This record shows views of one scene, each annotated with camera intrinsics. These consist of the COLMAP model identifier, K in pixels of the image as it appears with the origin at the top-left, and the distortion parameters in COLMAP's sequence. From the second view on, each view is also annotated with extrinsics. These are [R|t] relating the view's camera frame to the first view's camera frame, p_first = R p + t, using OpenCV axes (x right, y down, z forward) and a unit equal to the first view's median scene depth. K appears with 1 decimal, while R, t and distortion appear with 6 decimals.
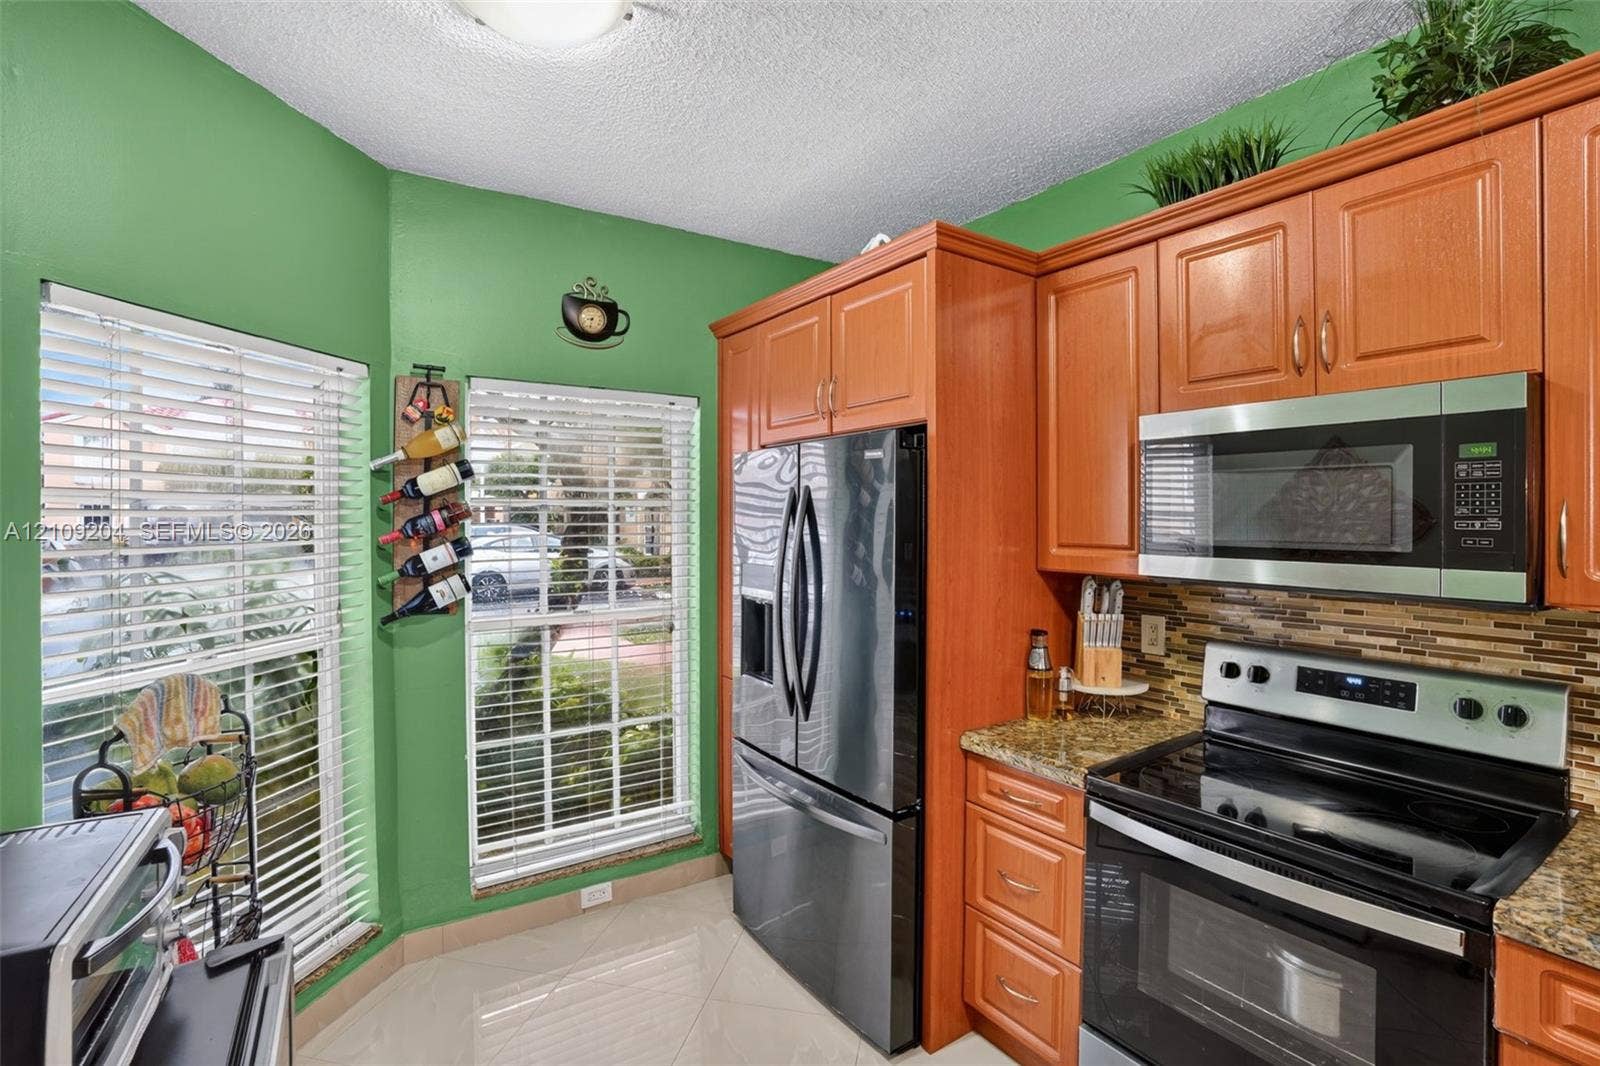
lens RADIAL K [[757.0, 0, 805.7], [0, 757.0, 521.6], [0, 0, 1]] dist [-0.075083, 0.036992]
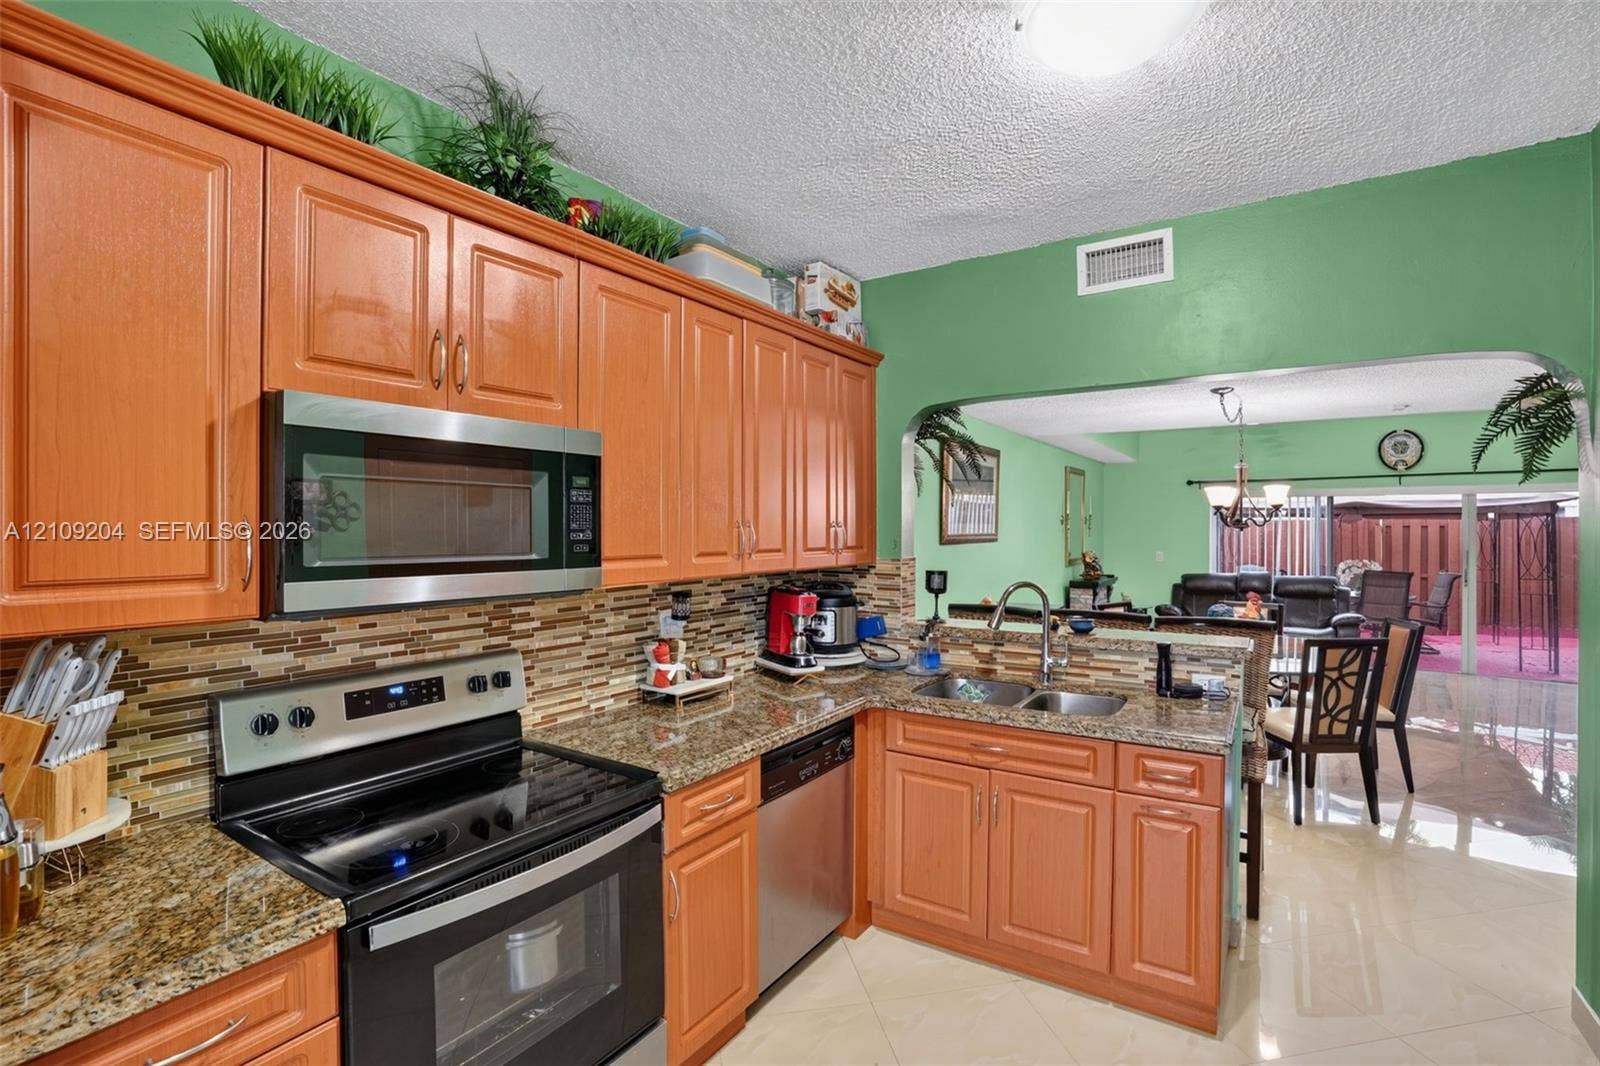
lens RADIAL K [[757.0, 0, 805.7], [0, 757.0, 521.6], [0, 0, 1]] dist [-0.075083, 0.036992]
pose [[-0.410494, 0.008689, 0.911822, -0.345639], [0.005048, 0.999961, -0.007256, -0.006501], [-0.911849, 0.001625, -0.410522, 0.724127]]
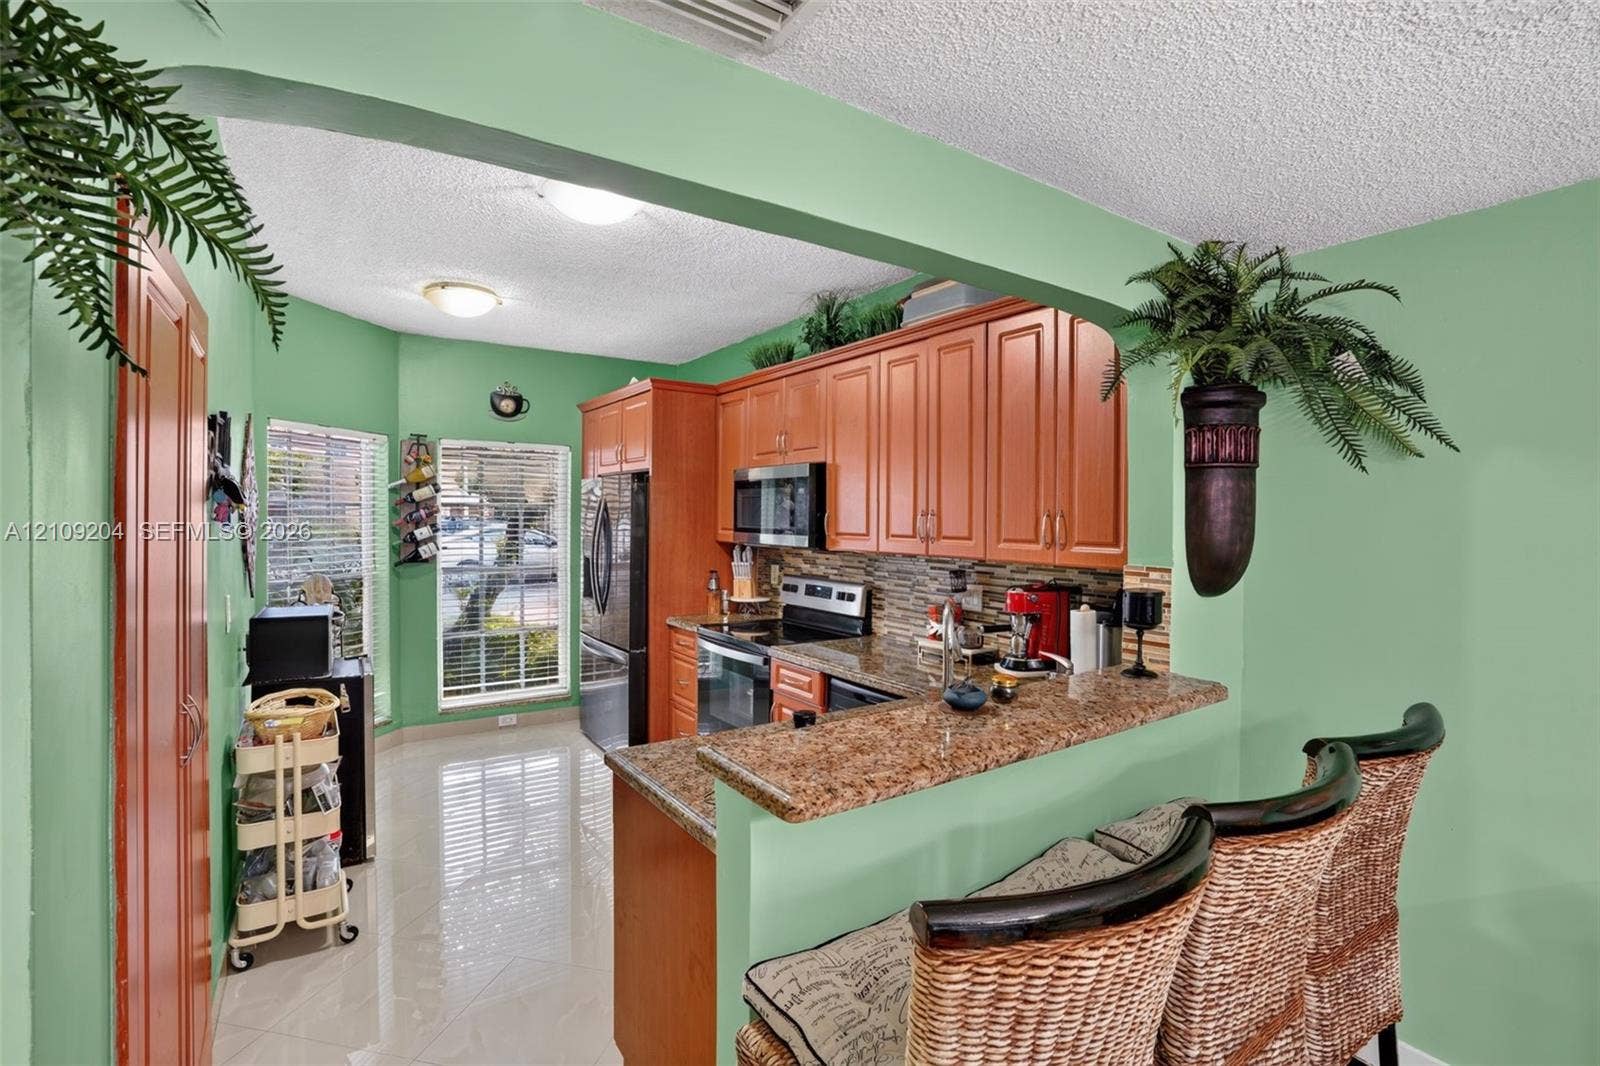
lens RADIAL K [[757.0, 0, 805.7], [0, 757.0, 521.6], [0, 0, 1]] dist [-0.075083, 0.036992]
pose [[0.999923, 0.008332, 0.009149, 0.549167], [-0.008381, 0.999951, 0.005278, -0.000881], [-0.009104, -0.005354, 0.999944, -1.071105]]
